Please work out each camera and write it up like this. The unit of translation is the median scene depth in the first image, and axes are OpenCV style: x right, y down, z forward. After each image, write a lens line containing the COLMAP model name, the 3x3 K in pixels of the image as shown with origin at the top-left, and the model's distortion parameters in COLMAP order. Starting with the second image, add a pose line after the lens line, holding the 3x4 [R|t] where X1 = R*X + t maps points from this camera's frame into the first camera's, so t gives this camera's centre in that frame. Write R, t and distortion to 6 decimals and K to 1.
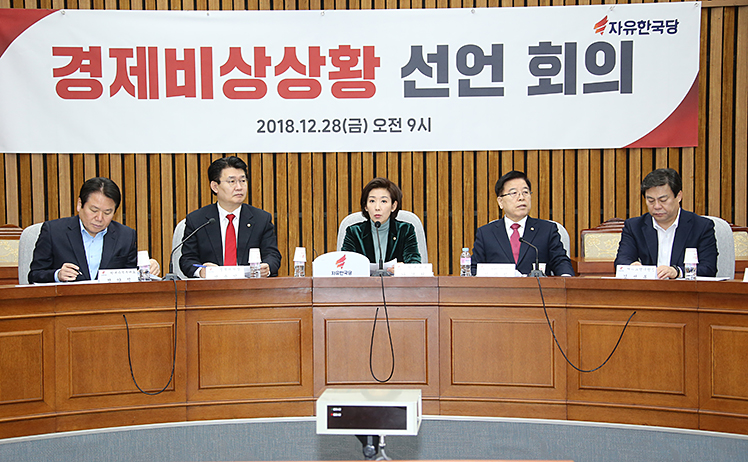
lens RADIAL K [[1887.4, 0, 368.0], [0, 1887.4, 252.7], [0, 0, 1]] dist [0.551426, 0.000000]
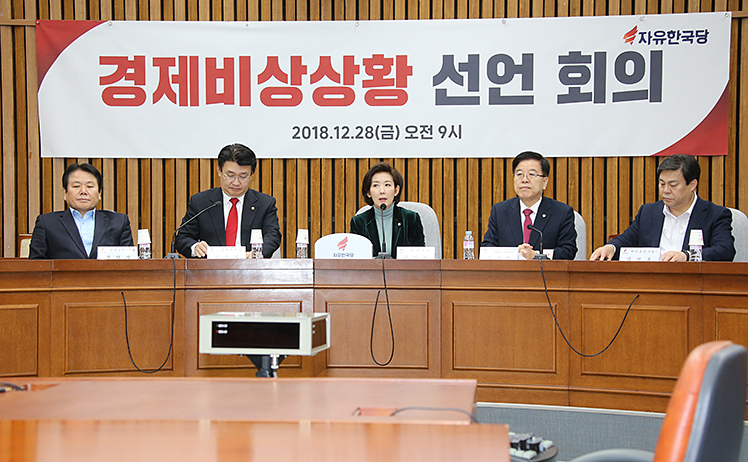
lens RADIAL K [[1688.5, 0, 360.6], [0, 1688.5, 239.9], [0, 0, 1]] dist [0.452770, 0.000000]
pose [[0.997388, 0.010572, -0.071446, 0.044925], [-0.013864, 0.998857, -0.045741, 0.033244], [0.070880, 0.046612, 0.996395, 0.087992]]
